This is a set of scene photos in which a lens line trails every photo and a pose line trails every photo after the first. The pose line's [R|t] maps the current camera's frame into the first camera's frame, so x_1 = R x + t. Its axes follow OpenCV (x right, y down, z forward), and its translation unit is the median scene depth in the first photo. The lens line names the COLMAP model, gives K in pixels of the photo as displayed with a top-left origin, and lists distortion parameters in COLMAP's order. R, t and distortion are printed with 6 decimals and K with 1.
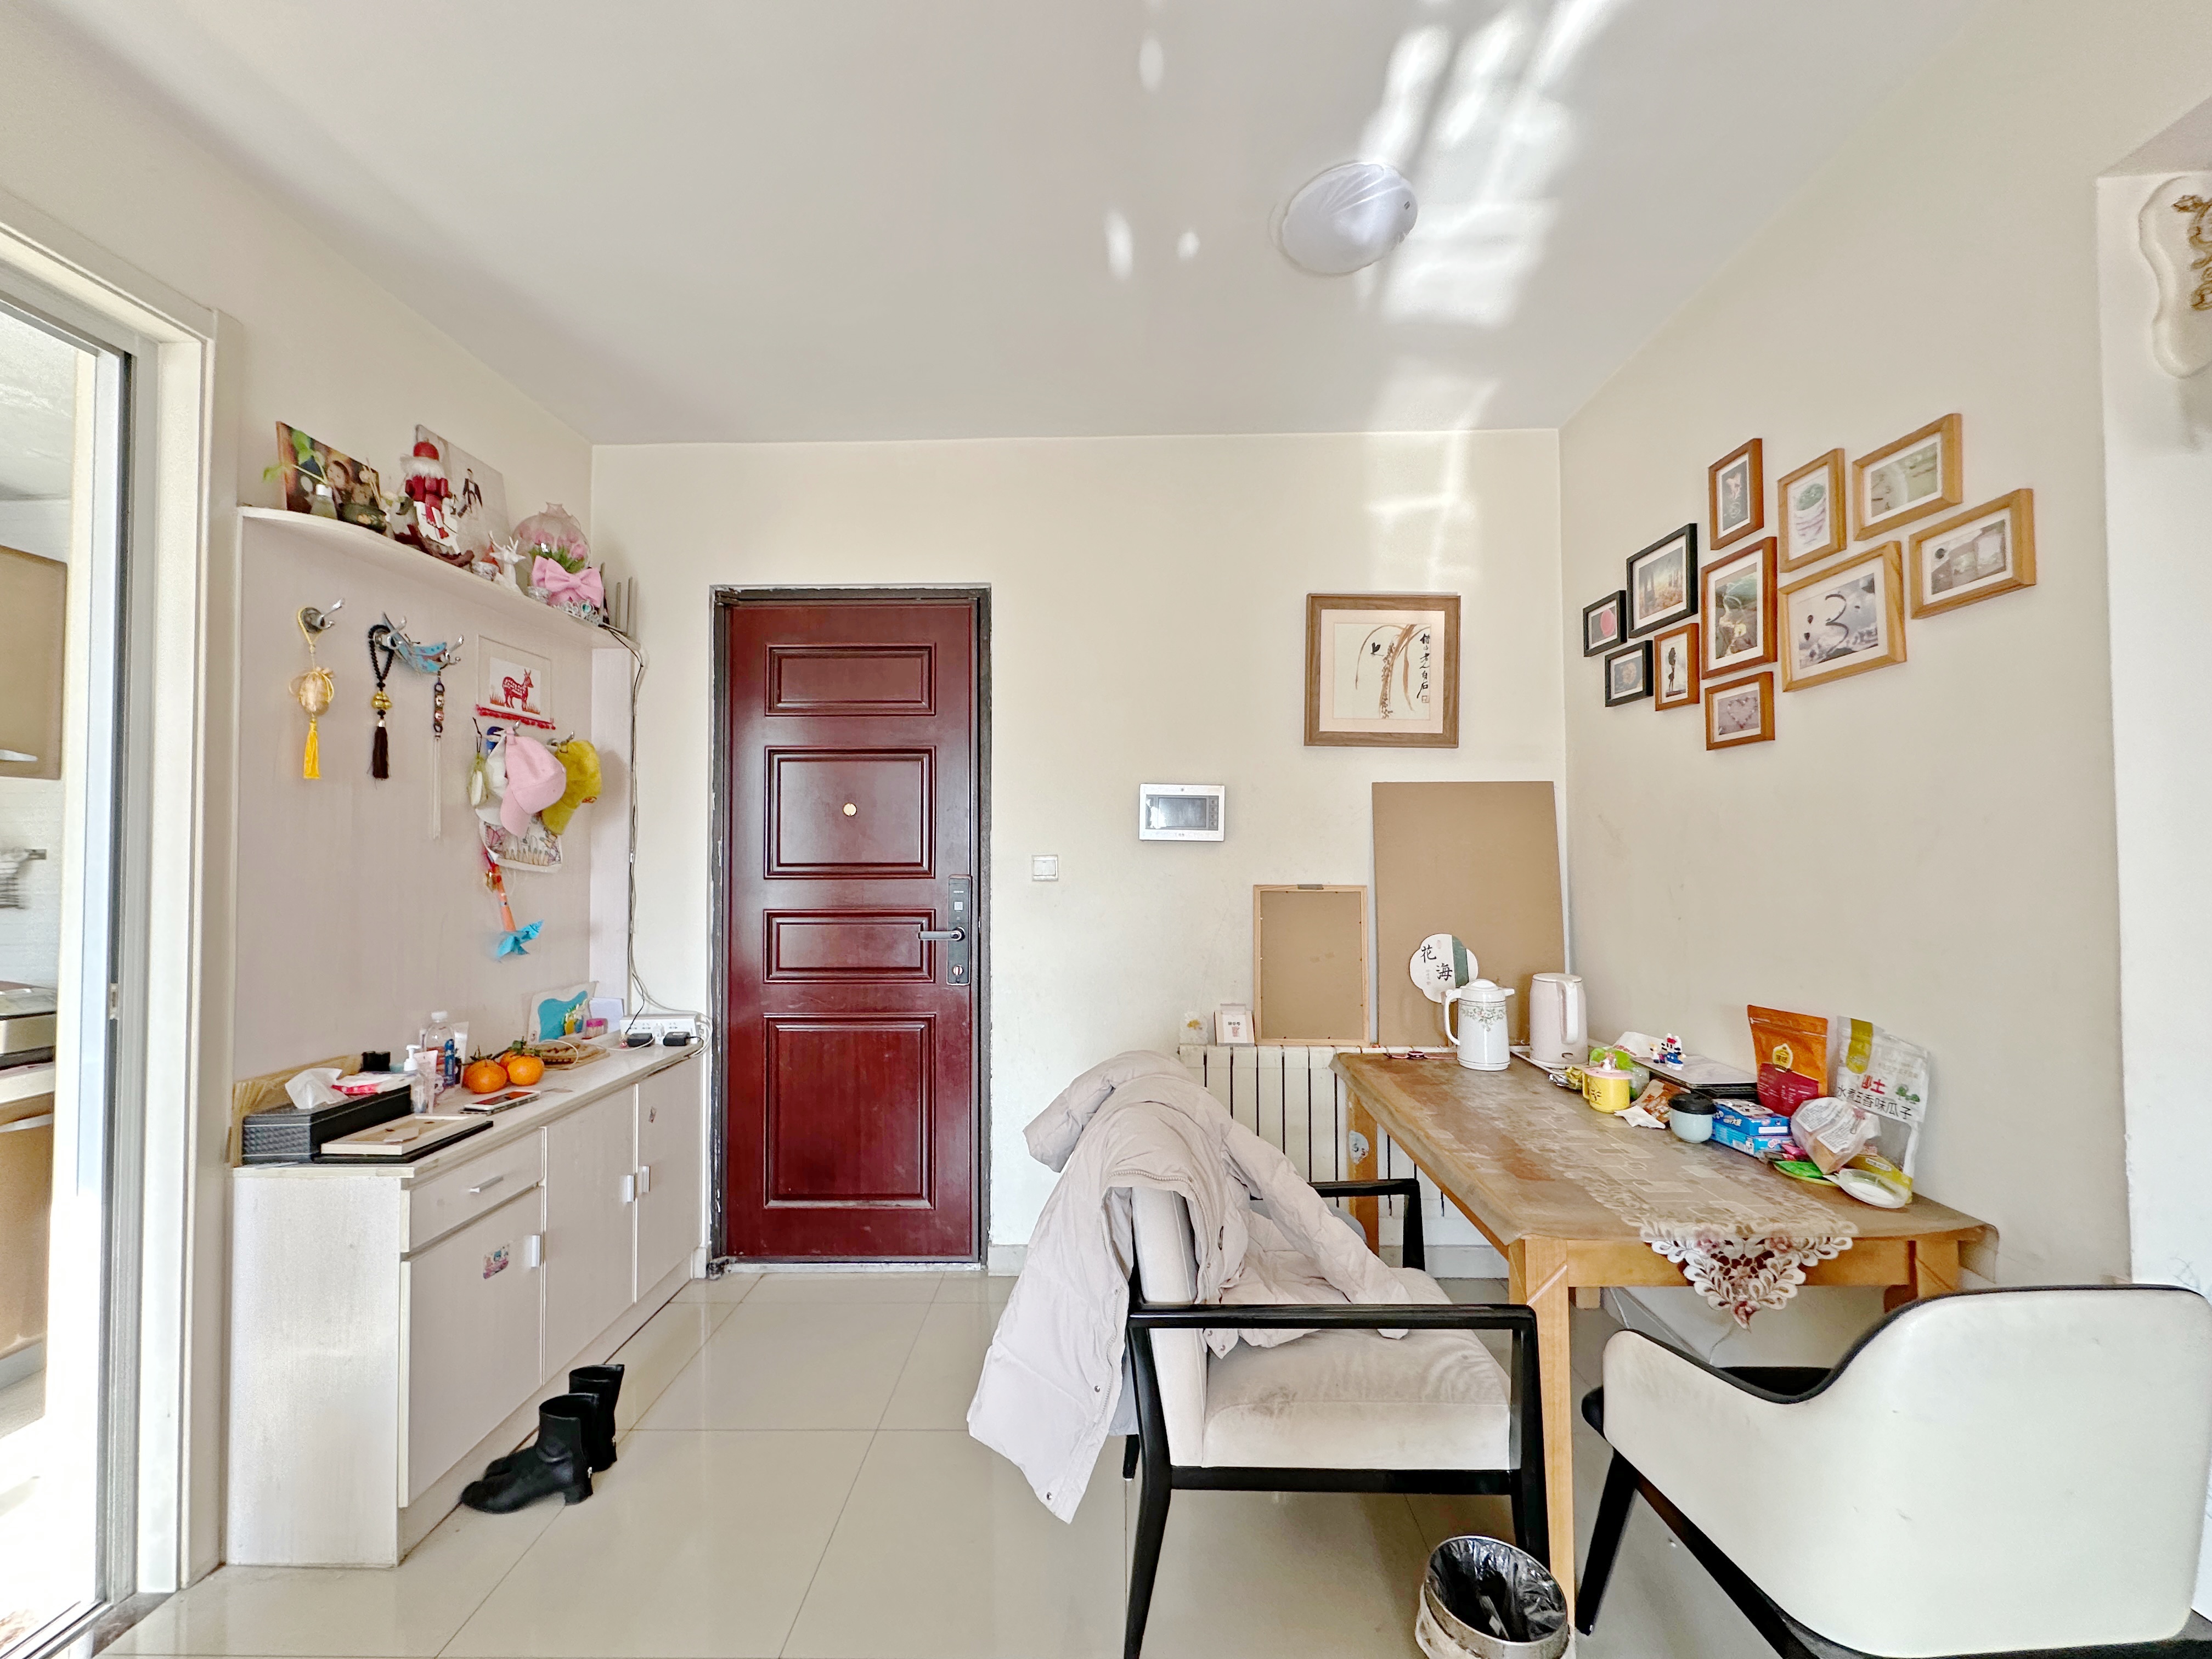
lens RADIAL K [[880.2, 0, 1120.0], [0, 880.2, 829.4], [0, 0, 1]] dist [-0.014265, 0.000067]
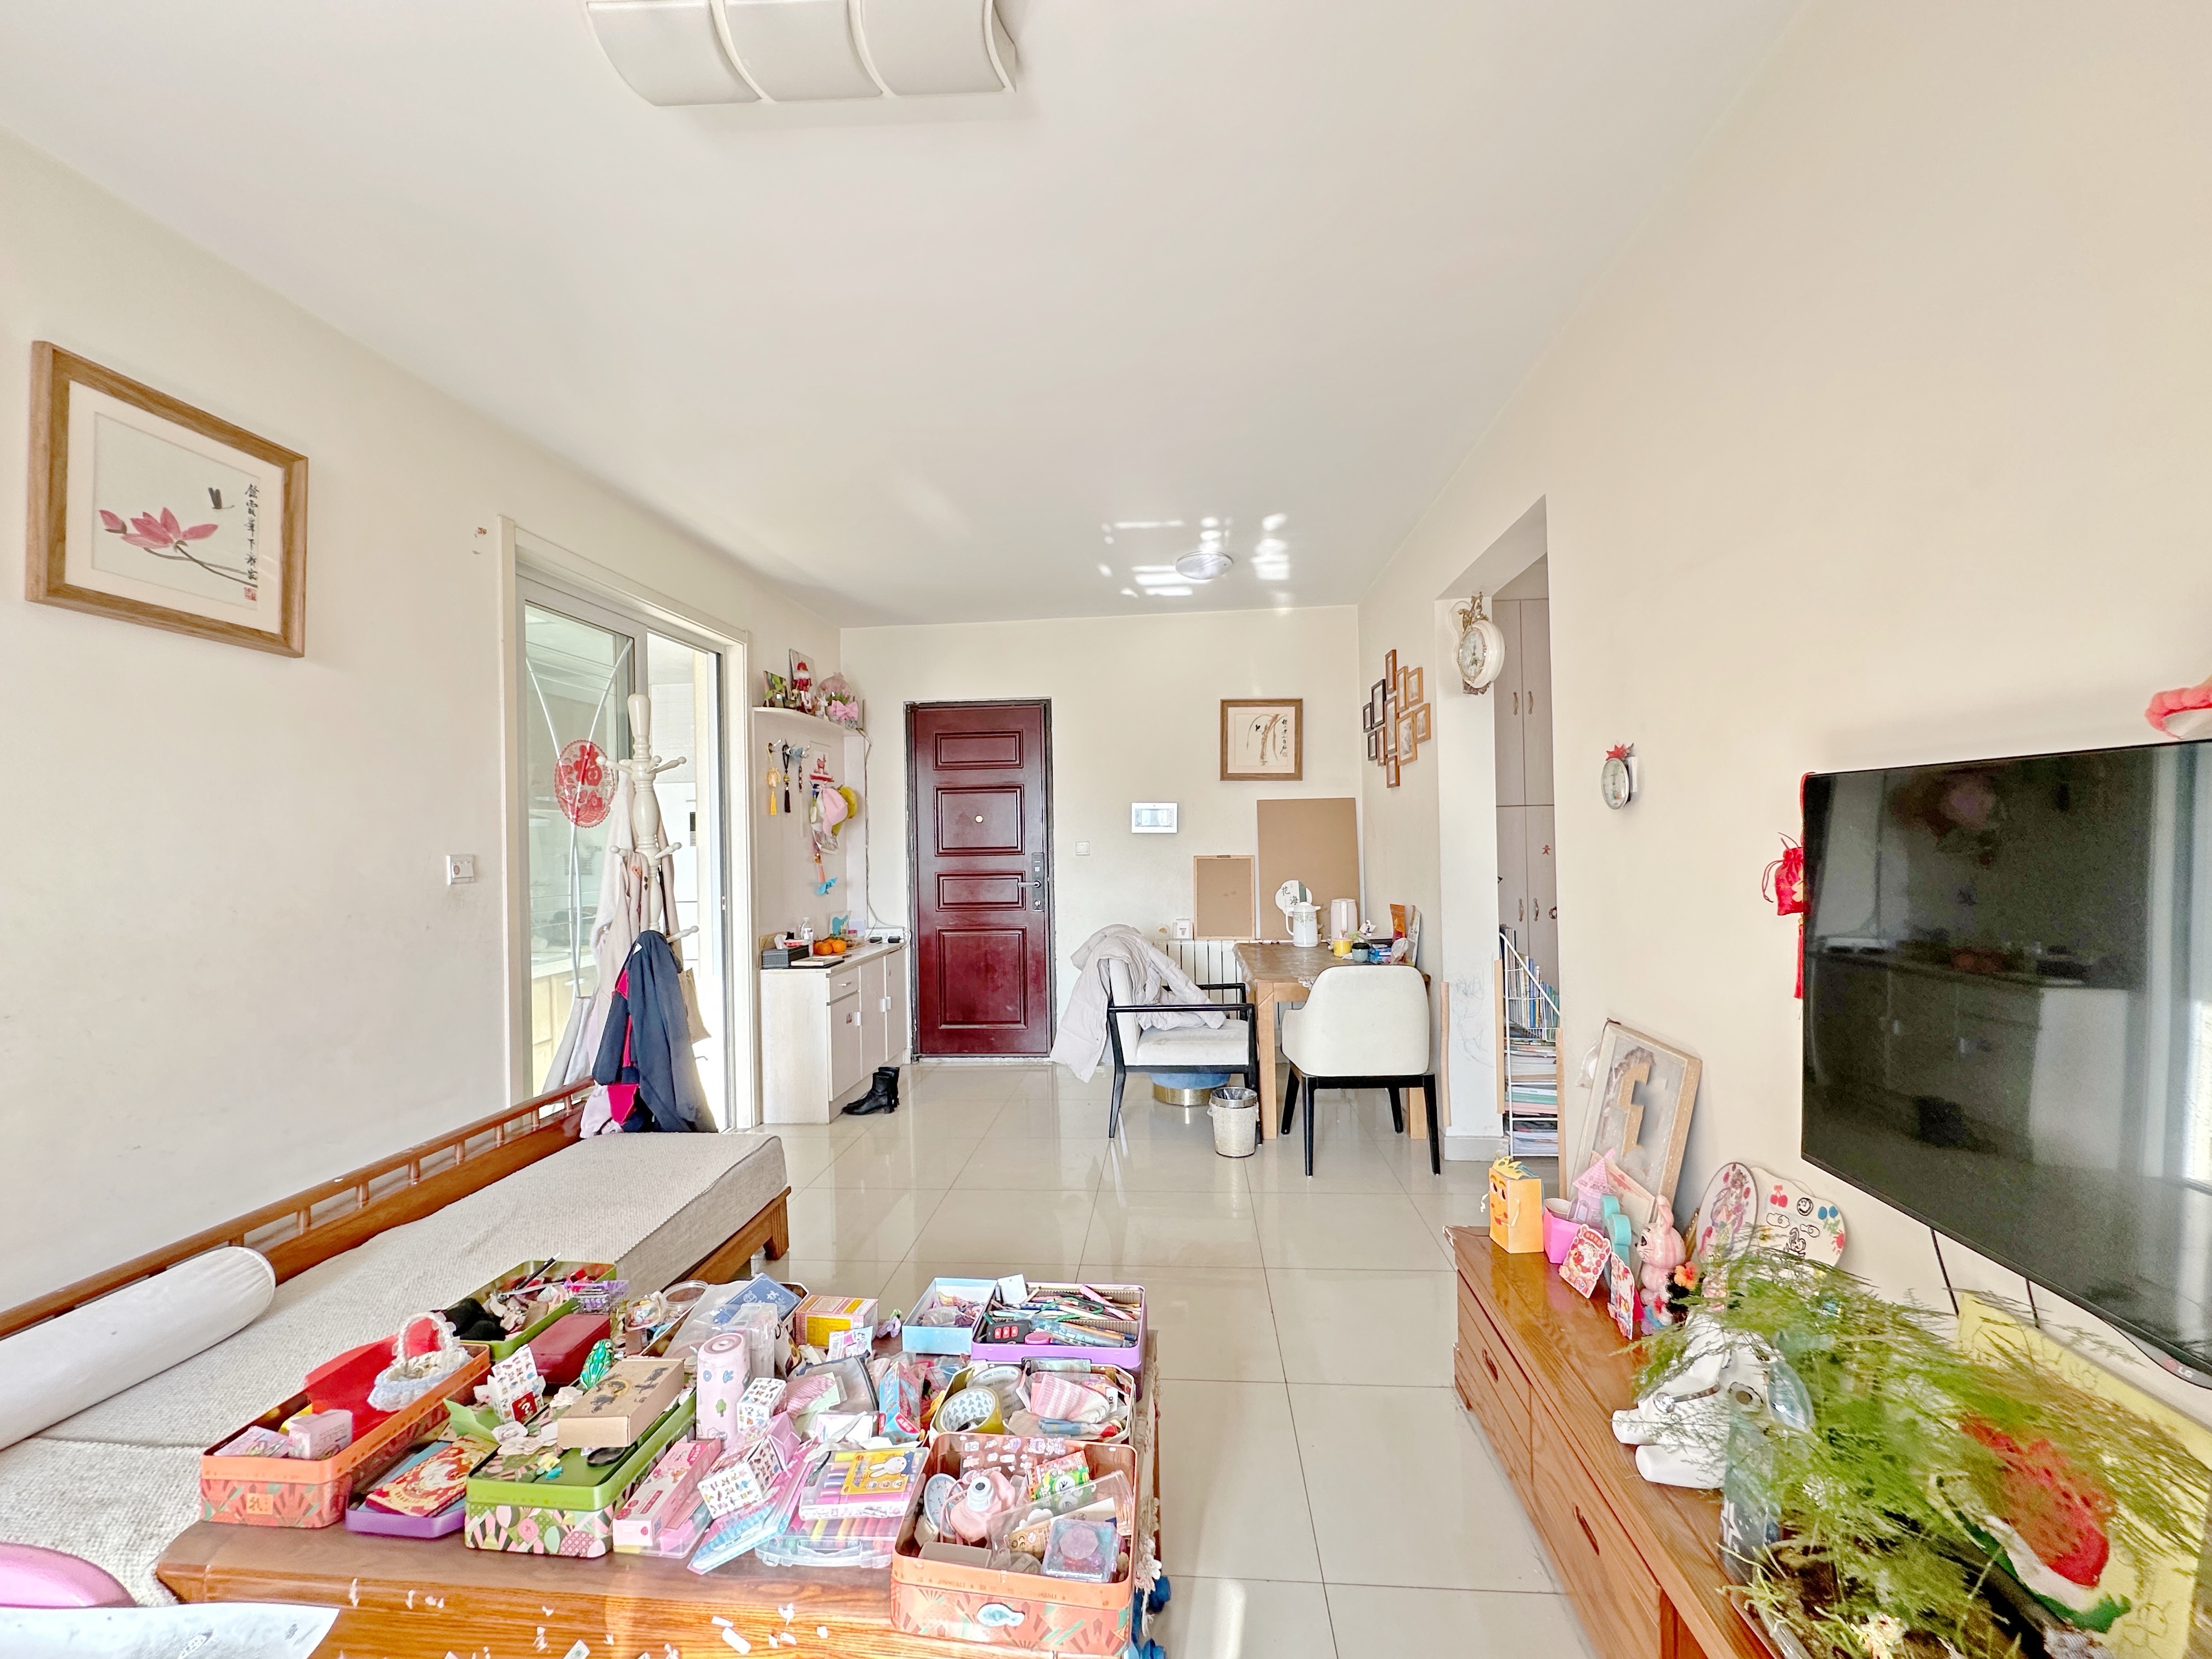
lens RADIAL K [[880.2, 0, 1104.5], [0, 880.2, 836.1], [0, 0, 1]] dist [-0.014265, 0.000067]
pose [[0.996369, -0.014980, -0.083817, 0.122139], [0.017162, 0.999531, 0.025373, -0.029991], [0.083398, -0.026719, 0.996158, -0.889037]]
